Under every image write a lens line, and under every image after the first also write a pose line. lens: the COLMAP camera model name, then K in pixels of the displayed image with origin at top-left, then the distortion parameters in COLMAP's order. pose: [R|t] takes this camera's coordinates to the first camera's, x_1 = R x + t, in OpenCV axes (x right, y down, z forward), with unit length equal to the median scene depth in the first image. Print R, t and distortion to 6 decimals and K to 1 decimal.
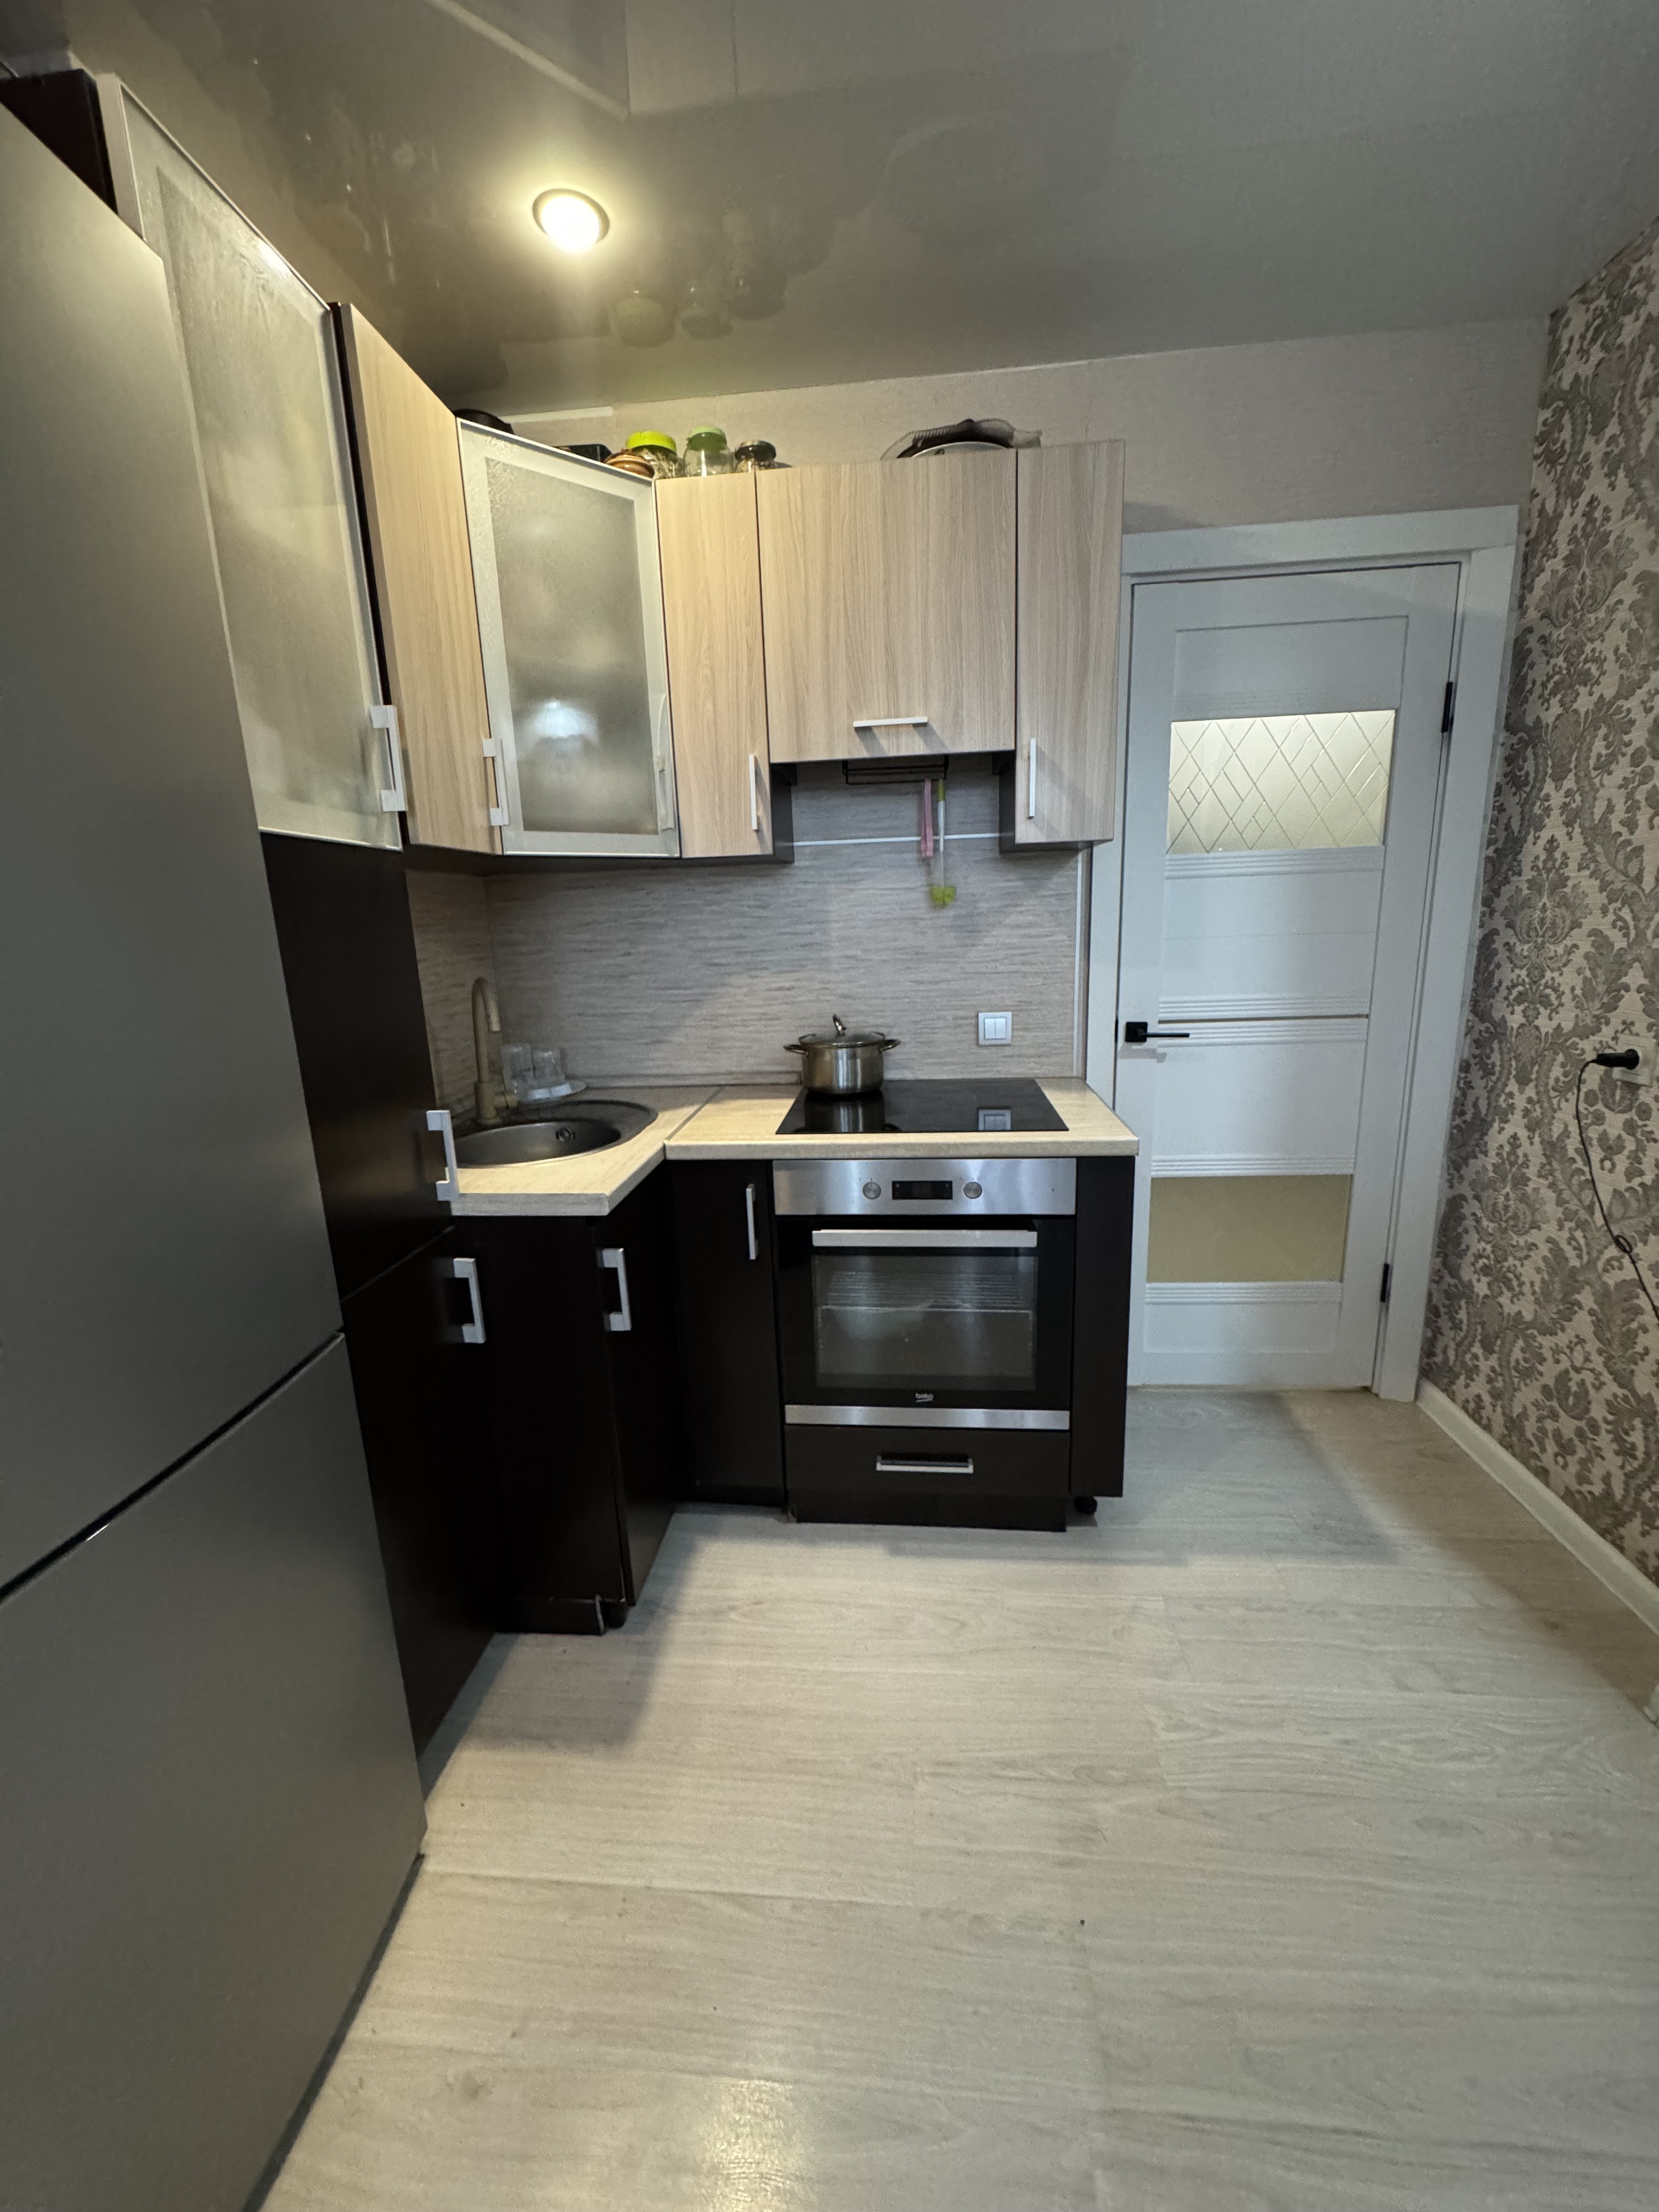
lens RADIAL K [[881.0, 0, 829.9], [0, 881.0, 1105.0], [0, 0, 1]] dist [-0.002983, 0.000478]
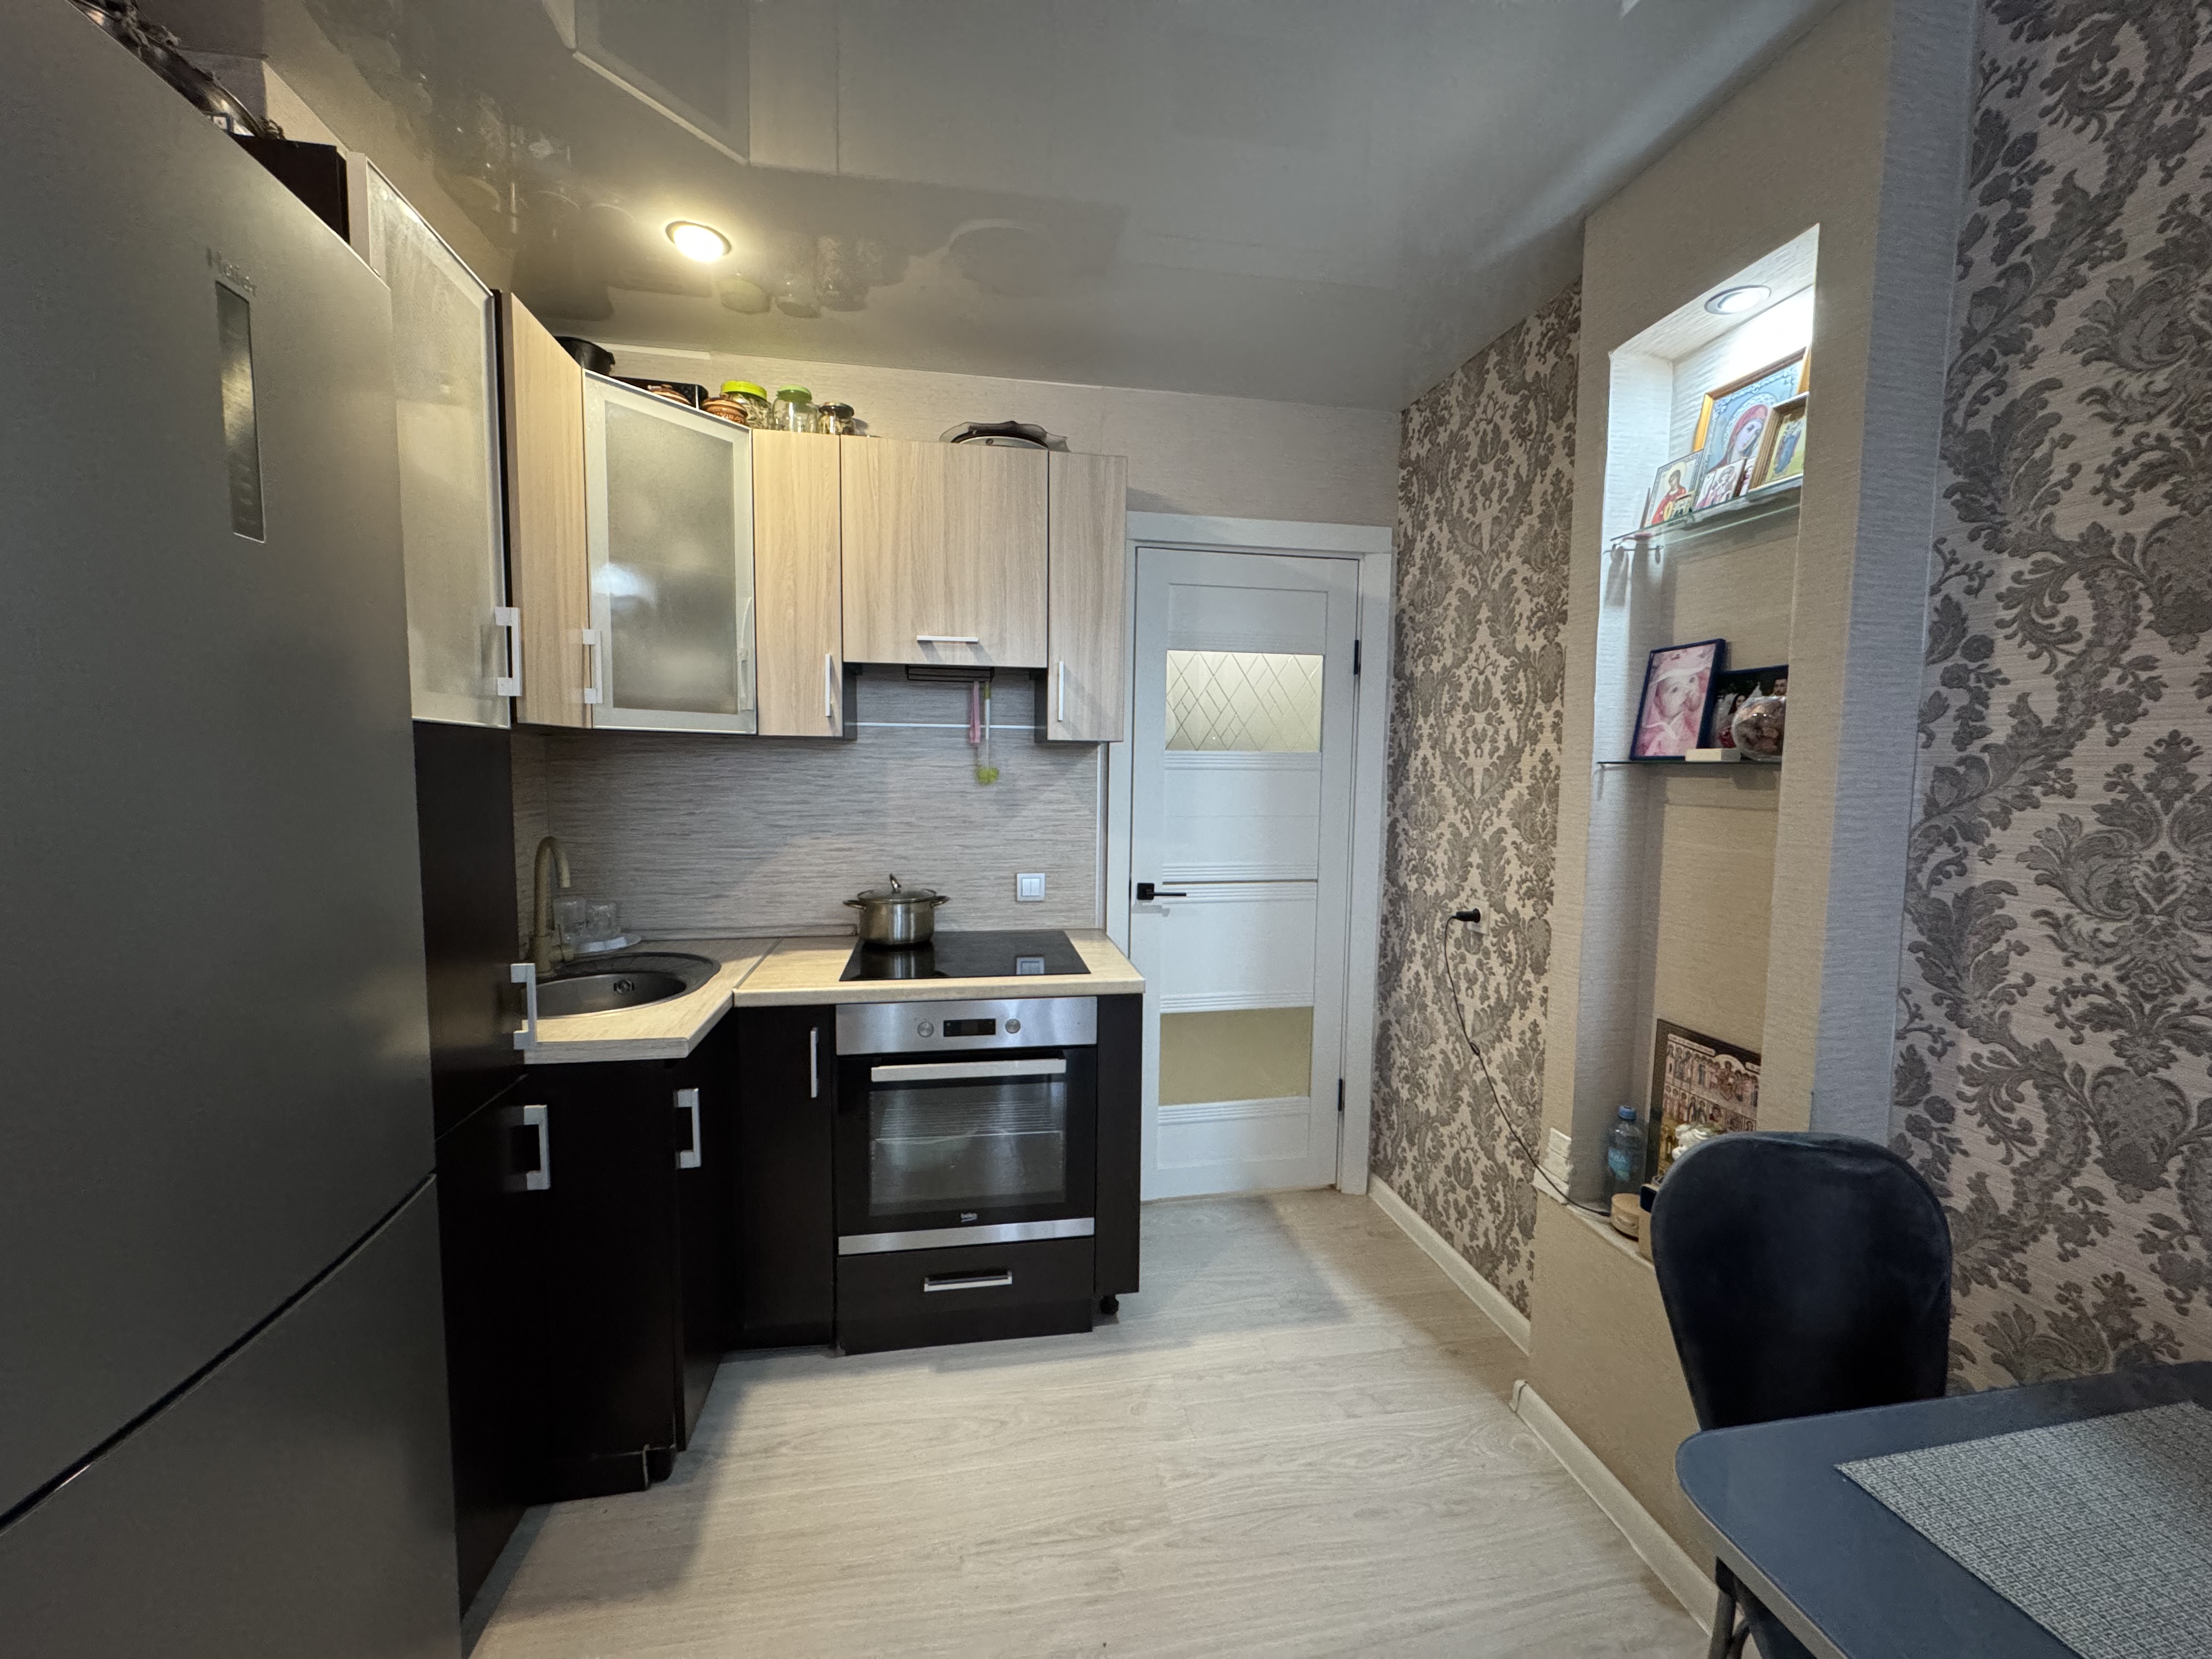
lens RADIAL K [[881.0, 0, 1104.9], [0, 881.0, 828.5], [0, 0, 1]] dist [-0.002983, 0.000478]
pose [[0.963387, 0.027389, 0.266713, -0.041171], [0.010374, 0.990216, -0.139158, -0.000414], [-0.267915, 0.136829, 0.953677, -0.195431]]
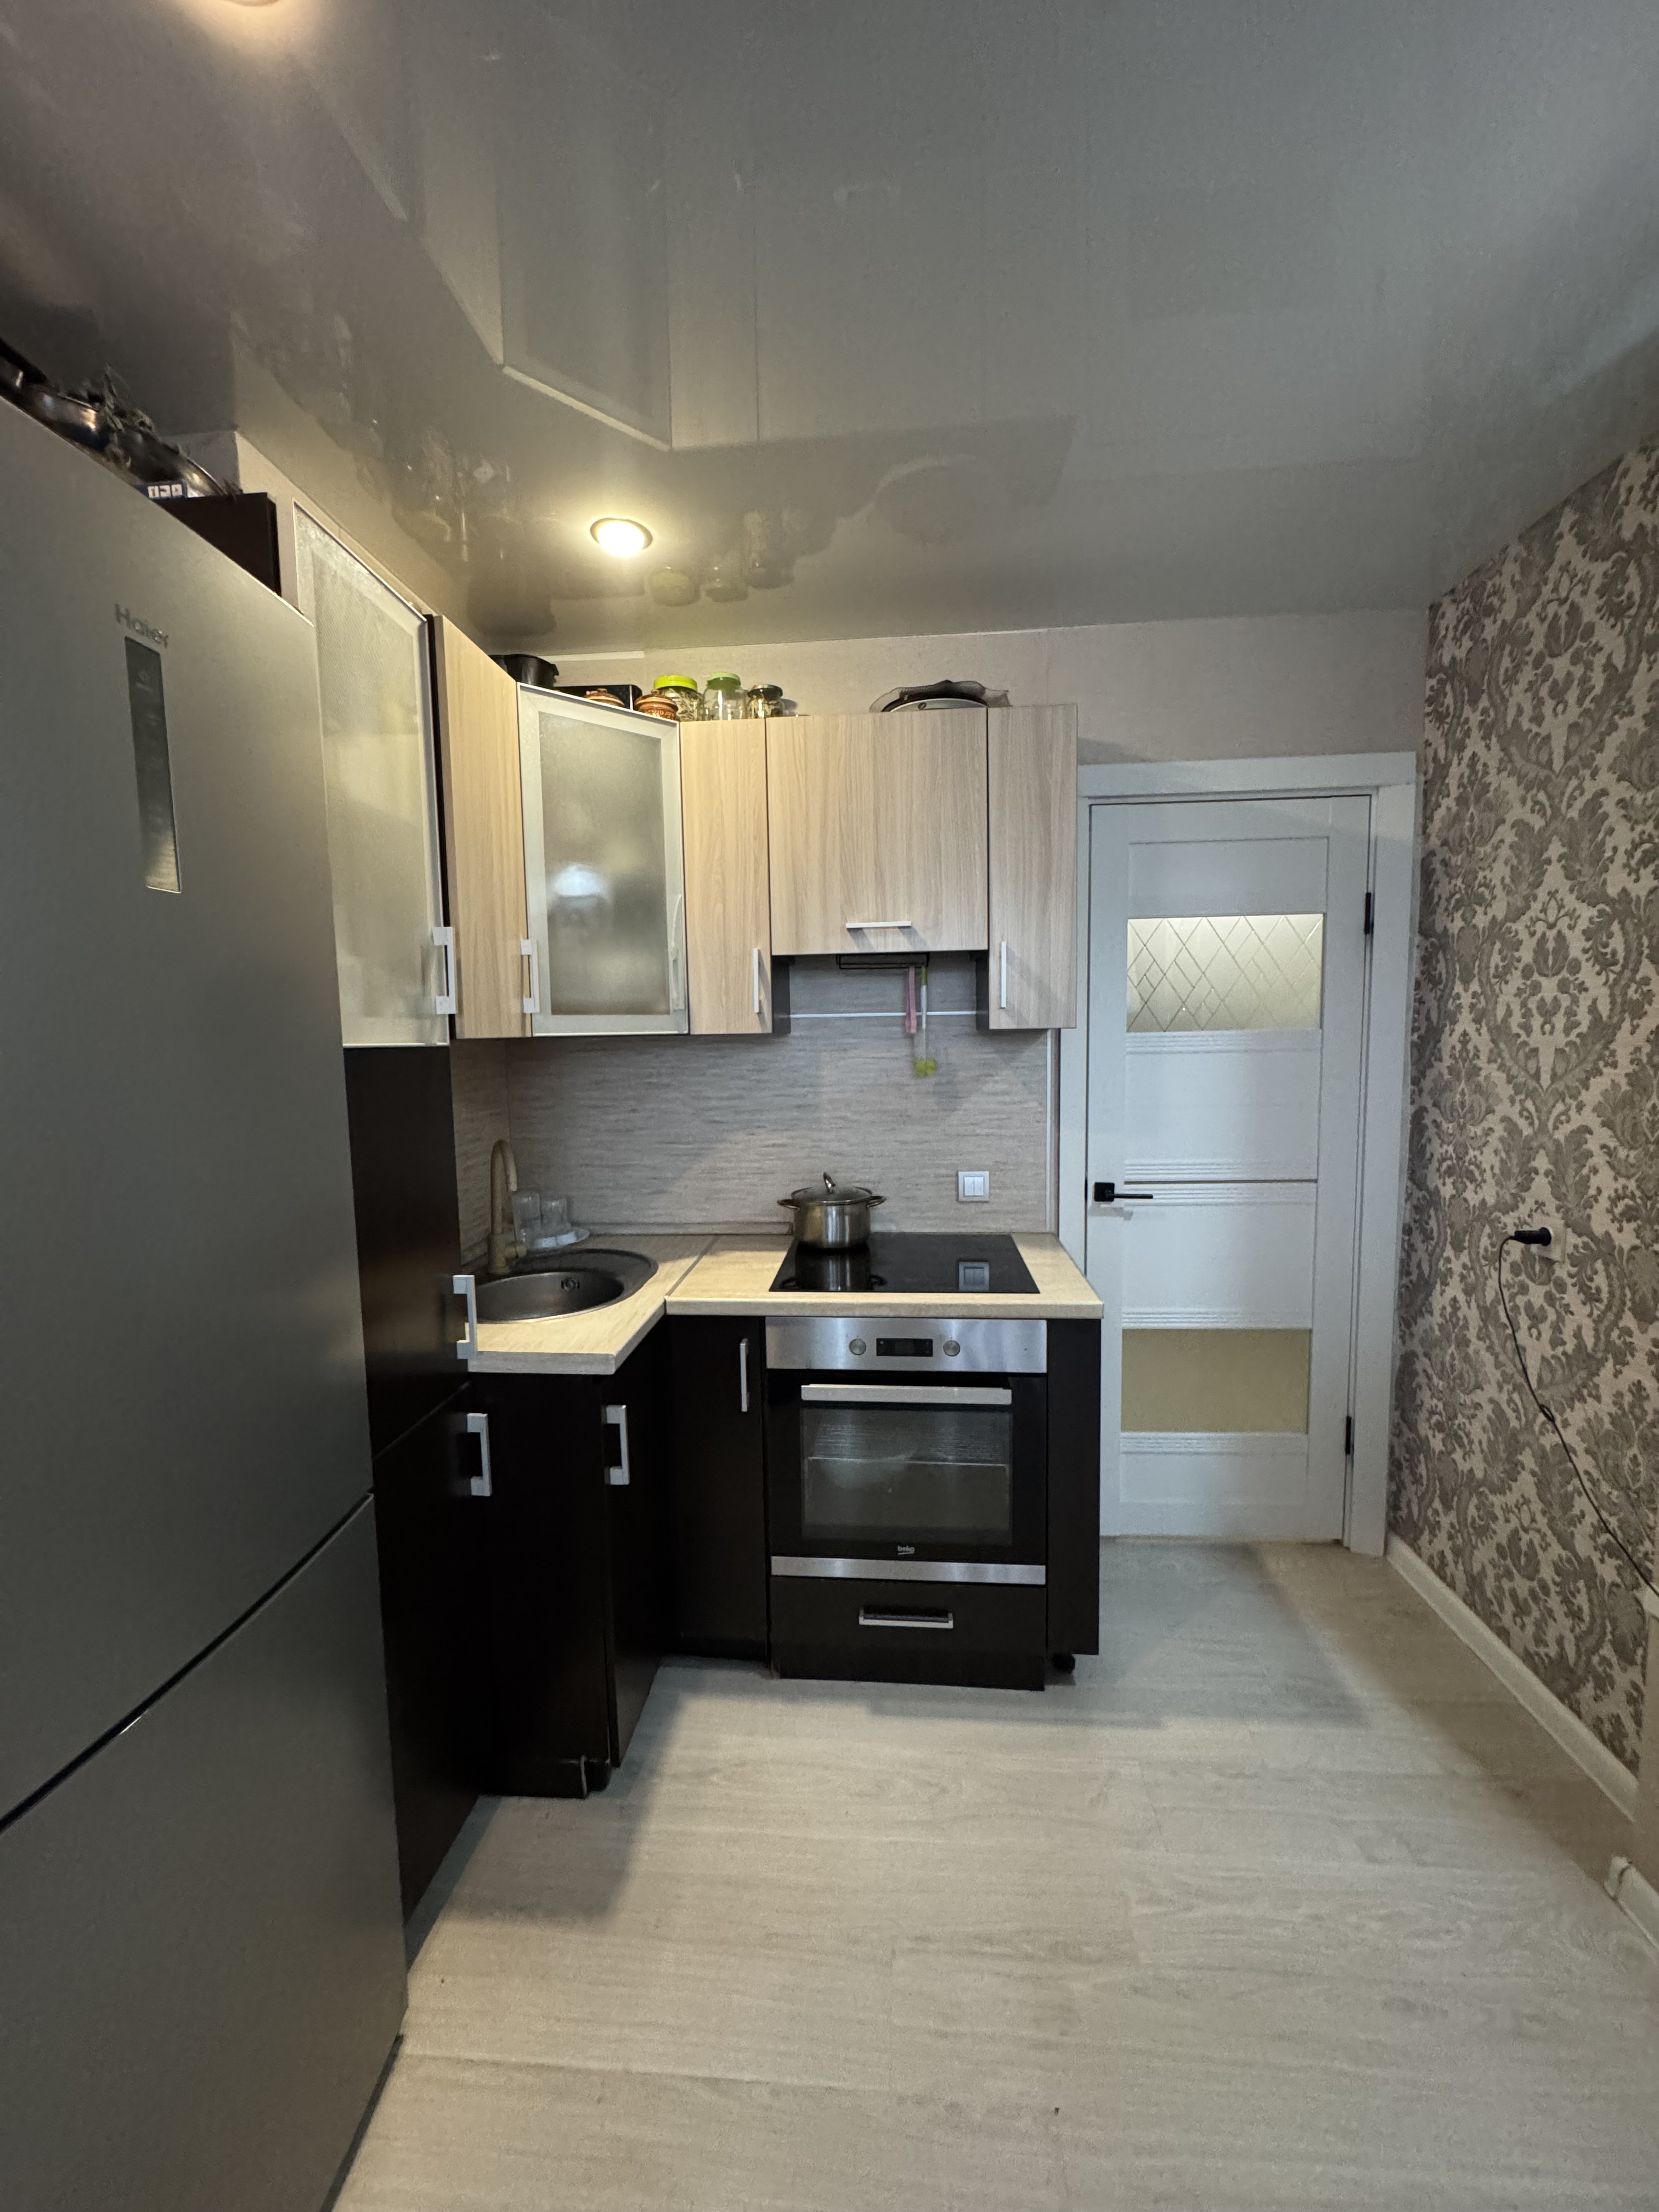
lens RADIAL K [[881.0, 0, 830.5], [0, 881.0, 1104.6], [0, 0, 1]] dist [-0.002983, 0.000478]
pose [[0.999764, 0.017391, 0.013048, -0.004613], [-0.015576, 0.991624, -0.128216, -0.057916], [-0.015168, 0.127982, 0.991660, -0.100127]]
